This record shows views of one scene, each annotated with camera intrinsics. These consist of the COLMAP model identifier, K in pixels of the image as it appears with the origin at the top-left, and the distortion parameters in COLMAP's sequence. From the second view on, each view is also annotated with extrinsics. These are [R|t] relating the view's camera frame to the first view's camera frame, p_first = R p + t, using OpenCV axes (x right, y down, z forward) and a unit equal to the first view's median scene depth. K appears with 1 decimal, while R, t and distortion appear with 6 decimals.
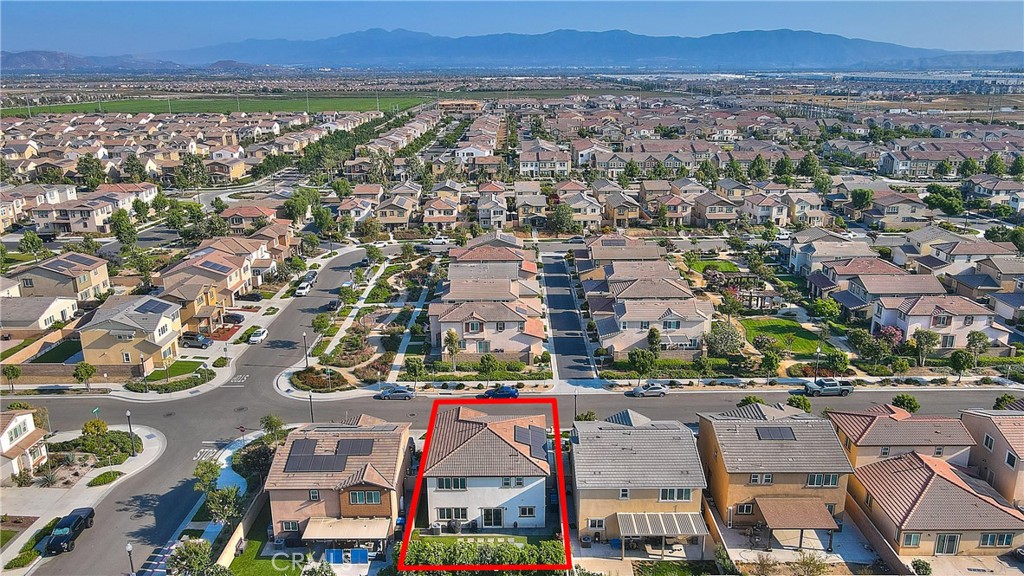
lens RADIAL K [[750.4, 0, 512.0], [0, 750.4, 288.0], [0, 0, 1]] dist [0.008133, 0.006349]
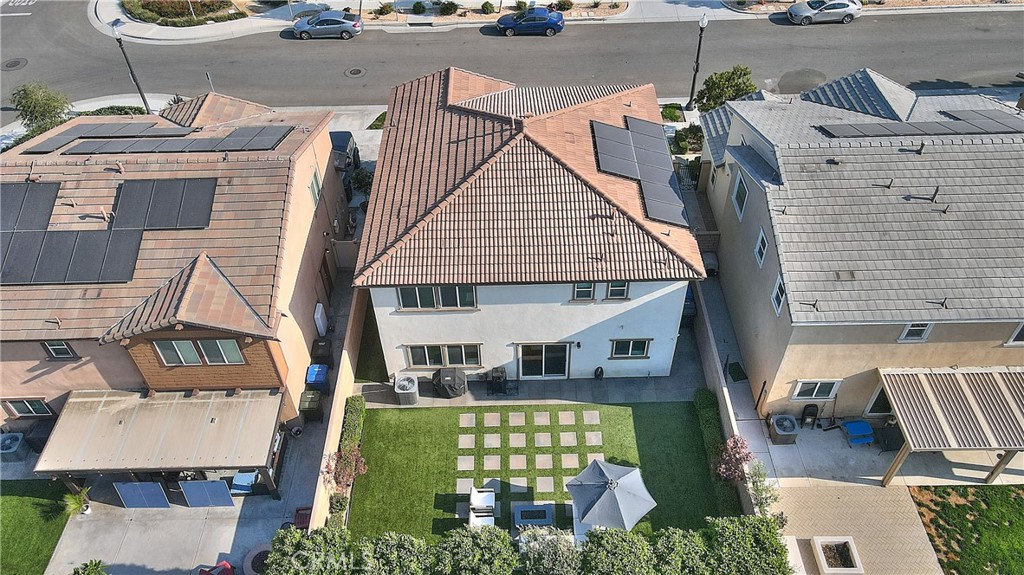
lens RADIAL K [[750.4, 0, 512.0], [0, 750.4, 287.5], [0, 0, 1]] dist [0.008133, 0.006349]
pose [[0.999846, -0.017519, 0.000900, -0.042617], [0.014941, 0.877369, 0.479584, 0.076298], [-0.009192, -0.479497, 0.877495, 0.664239]]
